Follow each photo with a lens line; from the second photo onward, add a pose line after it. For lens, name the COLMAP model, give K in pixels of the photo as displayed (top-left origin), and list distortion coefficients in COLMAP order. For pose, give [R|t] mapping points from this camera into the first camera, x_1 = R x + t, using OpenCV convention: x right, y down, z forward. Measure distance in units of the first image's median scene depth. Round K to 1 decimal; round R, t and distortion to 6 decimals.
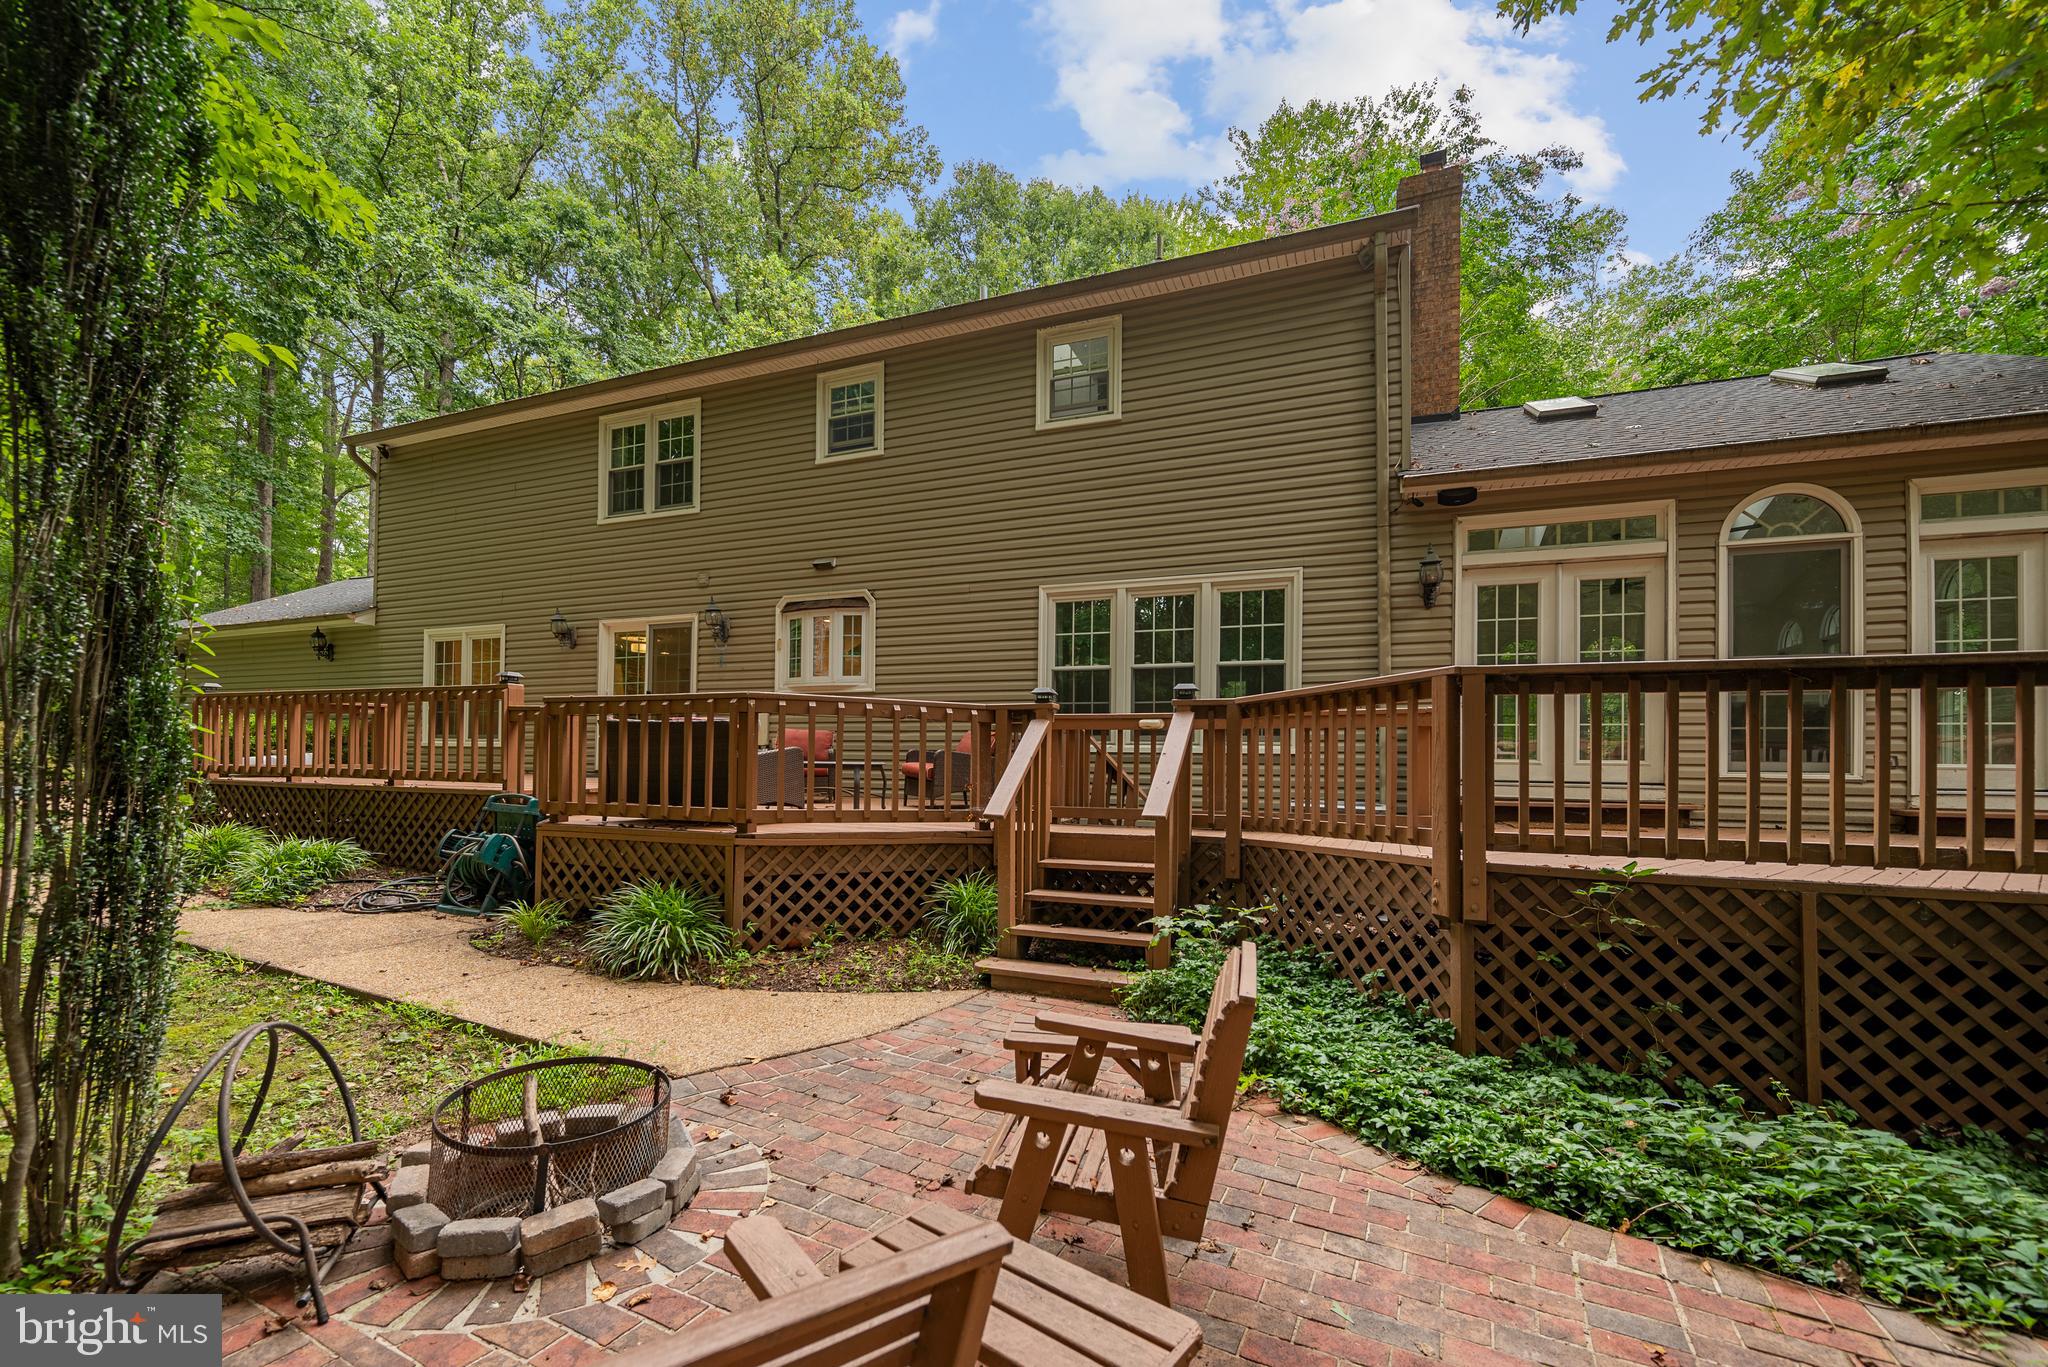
lens RADIAL K [[830.1, 0, 1024.2], [0, 830.1, 786.6], [0, 0, 1]] dist [-0.000215, -0.000316]
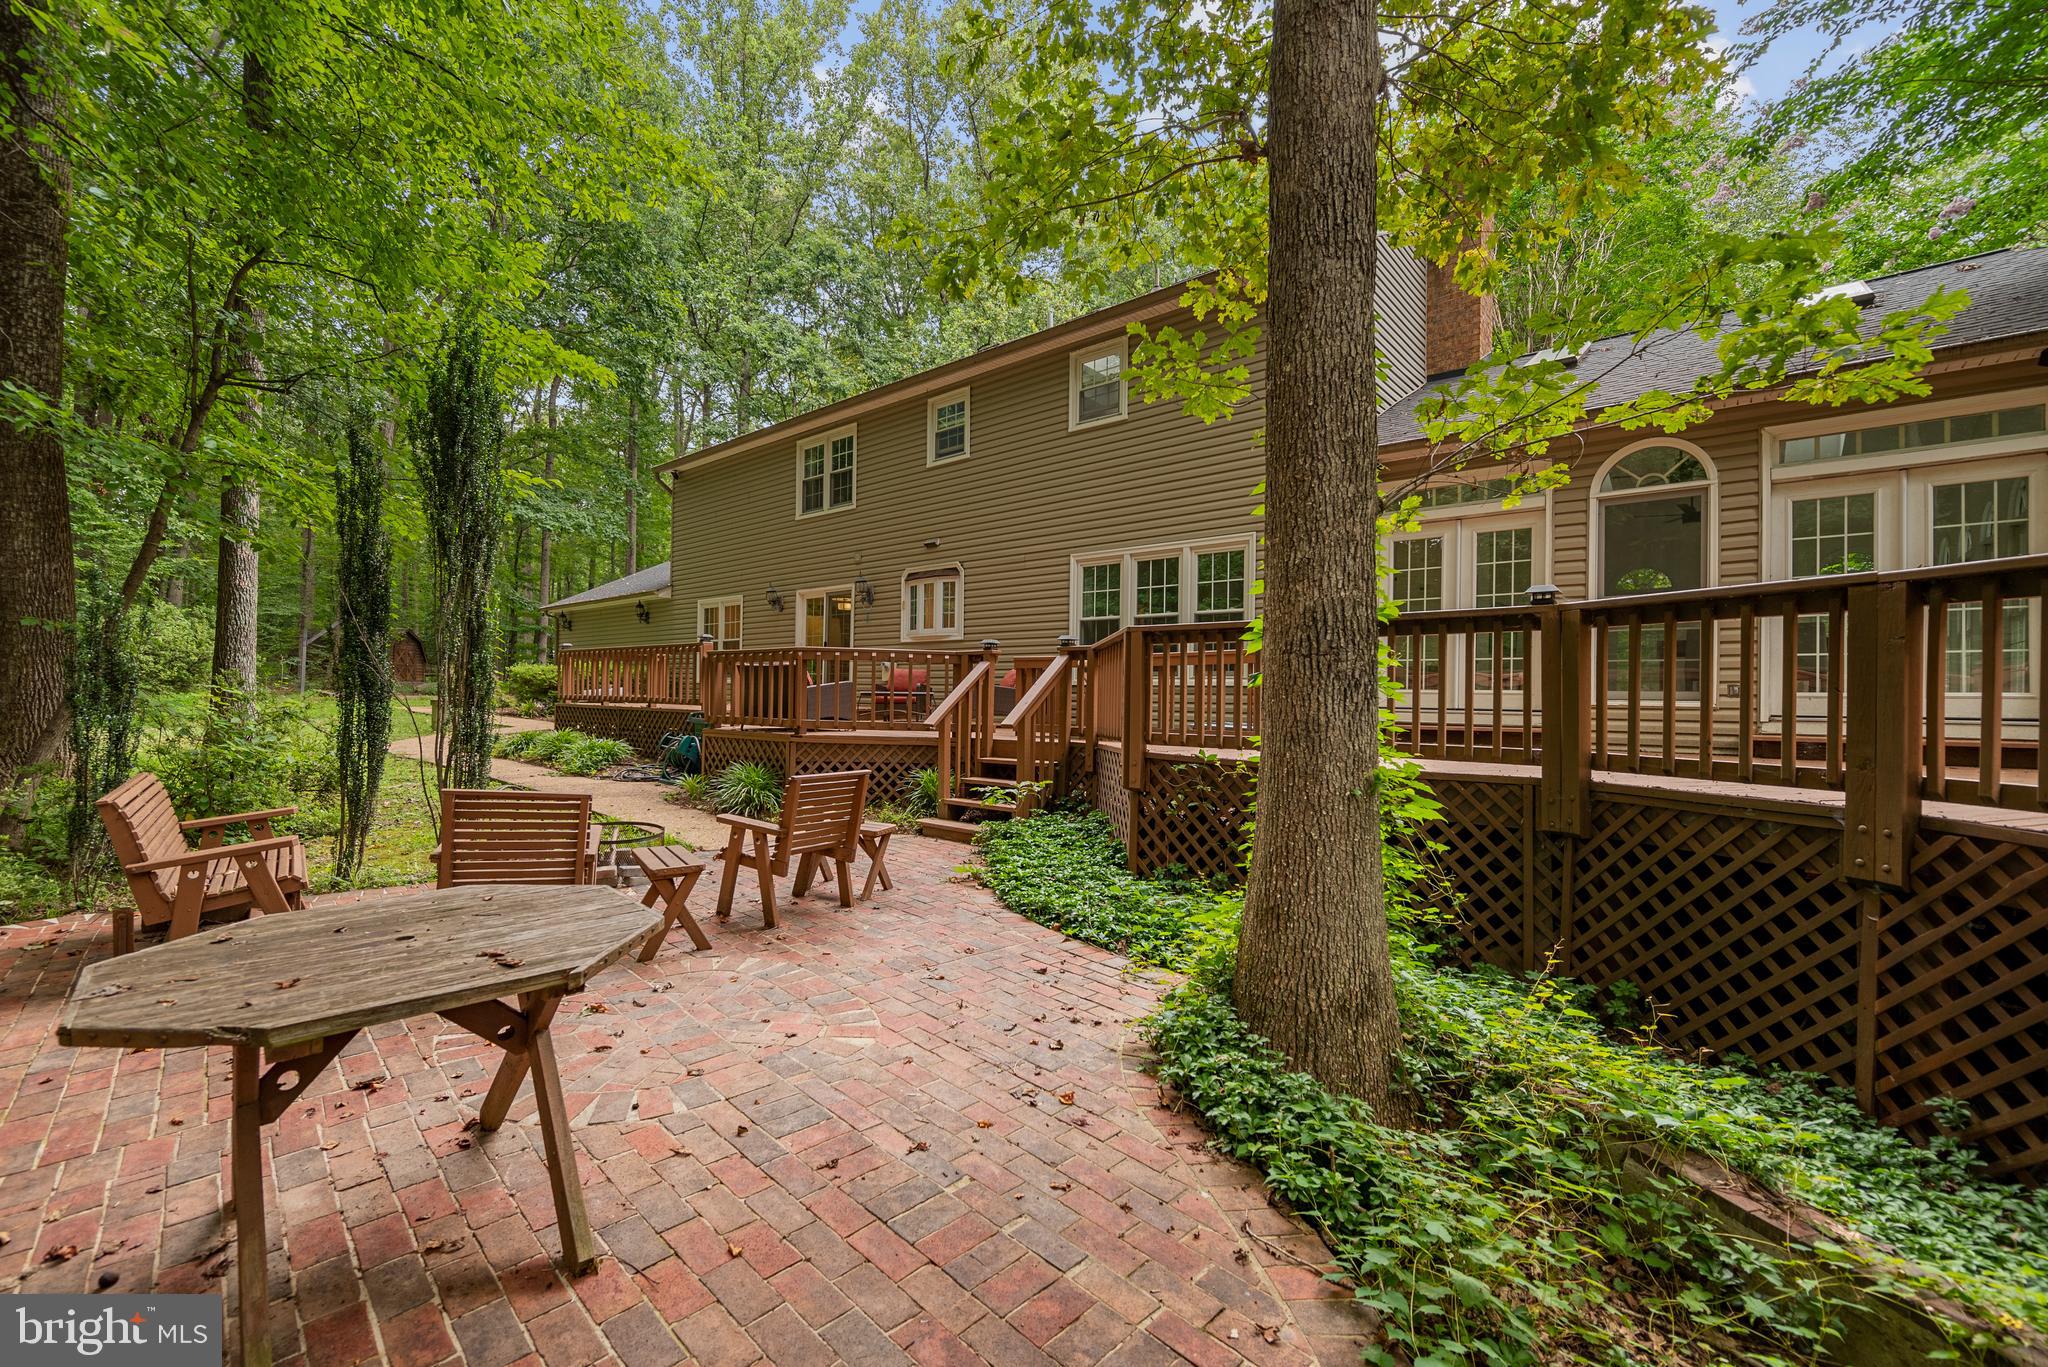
lens RADIAL K [[836.9, 0, 1017.4], [0, 836.9, 737.4], [0, 0, 1]] dist [0.000734, 0.000103]
pose [[0.946144, 0.017351, -0.323282, 0.362241], [-0.012268, 0.999767, 0.017754, 0.016871], [0.323515, -0.012832, 0.946136, -0.244981]]
